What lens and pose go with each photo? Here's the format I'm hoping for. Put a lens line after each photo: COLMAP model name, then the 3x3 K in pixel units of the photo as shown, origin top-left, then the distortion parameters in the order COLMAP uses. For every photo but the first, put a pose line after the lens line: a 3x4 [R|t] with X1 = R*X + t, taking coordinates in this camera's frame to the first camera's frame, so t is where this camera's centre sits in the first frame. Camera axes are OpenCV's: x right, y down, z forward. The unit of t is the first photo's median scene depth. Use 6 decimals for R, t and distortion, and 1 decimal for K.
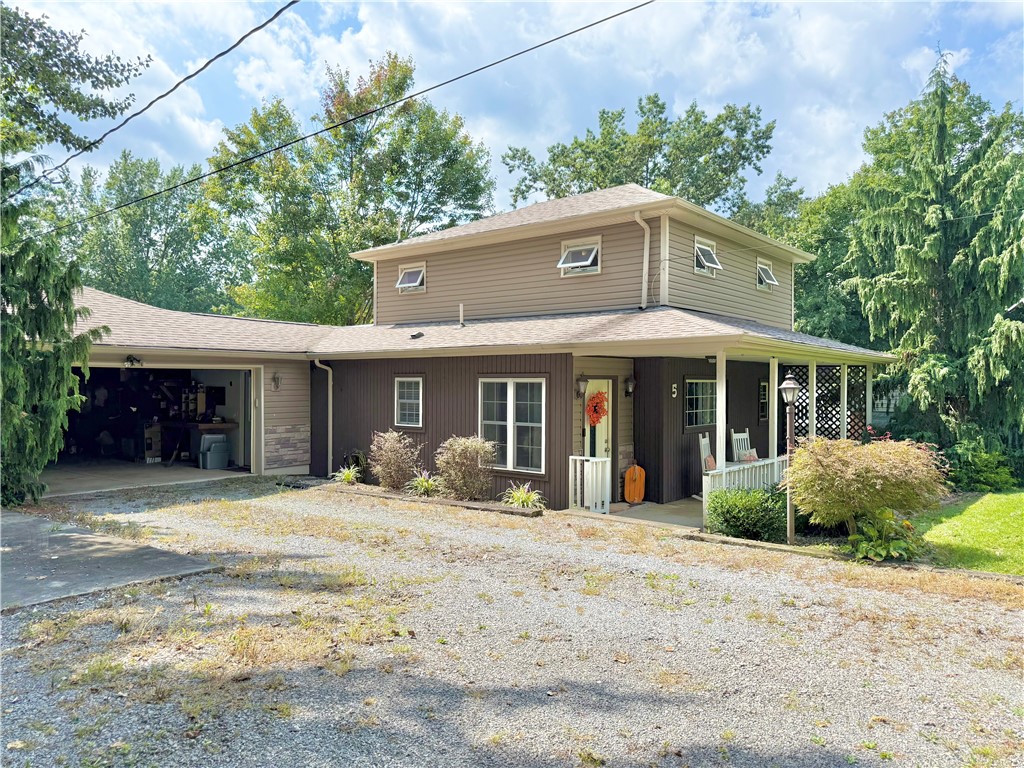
lens RADIAL K [[722.2, 0, 515.0], [0, 722.2, 387.2], [0, 0, 1]] dist [0.035311, -0.034395]
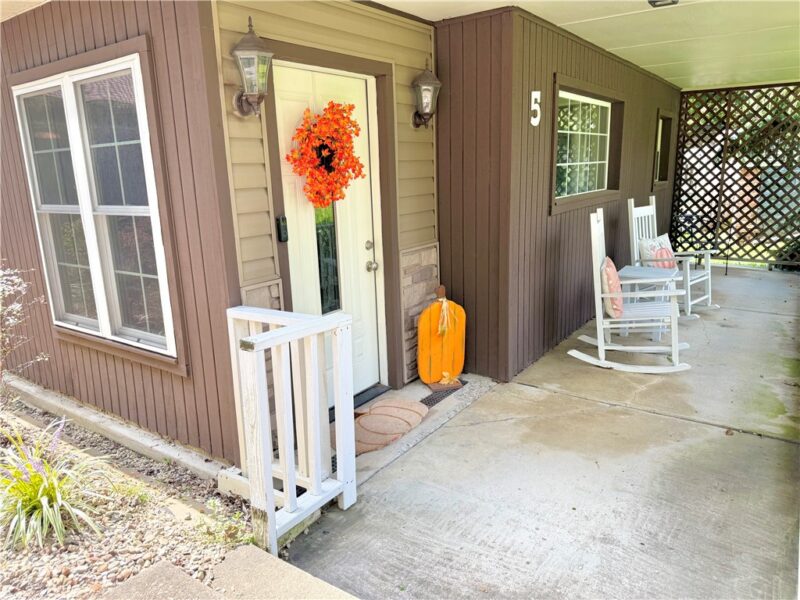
lens RADIAL K [[564.2, 0, 395.8], [0, 564.2, 299.9], [0, 0, 1]] dist [0.035311, -0.034395]
pose [[0.997364, -0.050388, 0.052210, 0.119220], [0.037871, 0.975262, 0.217786, 0.036421], [-0.061892, -0.215235, 0.974599, 0.667121]]
